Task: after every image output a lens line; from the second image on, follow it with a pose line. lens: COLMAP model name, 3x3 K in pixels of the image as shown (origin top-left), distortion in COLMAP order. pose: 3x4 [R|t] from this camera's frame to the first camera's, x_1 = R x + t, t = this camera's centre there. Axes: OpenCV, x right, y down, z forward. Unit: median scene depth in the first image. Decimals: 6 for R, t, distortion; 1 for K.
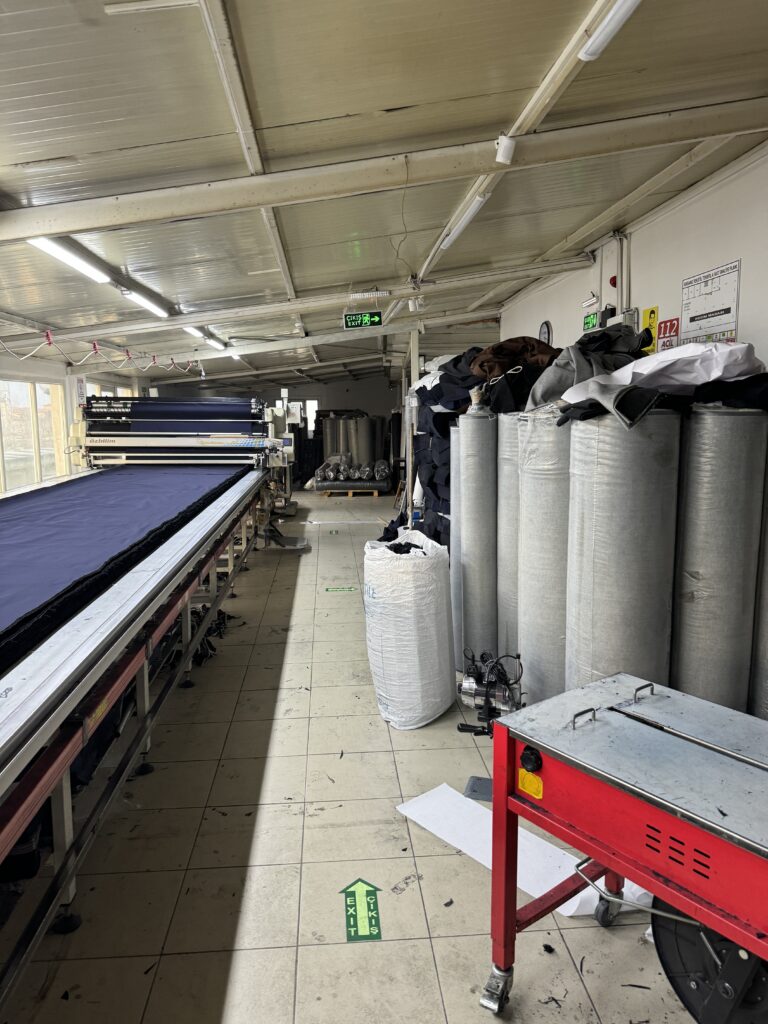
lens RADIAL K [[712.1, 0, 384.7], [0, 712.1, 511.7], [0, 0, 1]] dist [-0.001974, -0.000688]
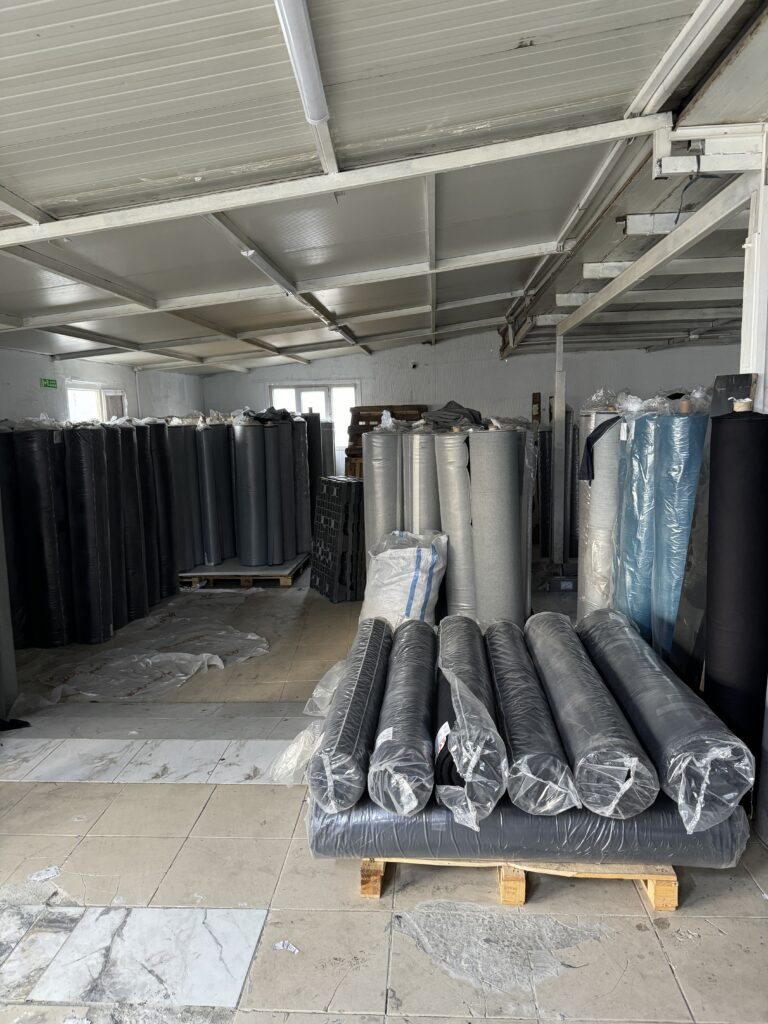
lens RADIAL K [[712.1, 0, 383.7], [0, 712.1, 511.6], [0, 0, 1]] dist [-0.001974, -0.000688]
pose [[0.997711, -0.009183, -0.067001, -0.051852], [0.009672, 0.999929, 0.006972, -0.091277], [0.066932, -0.007604, 0.997729, 0.635479]]
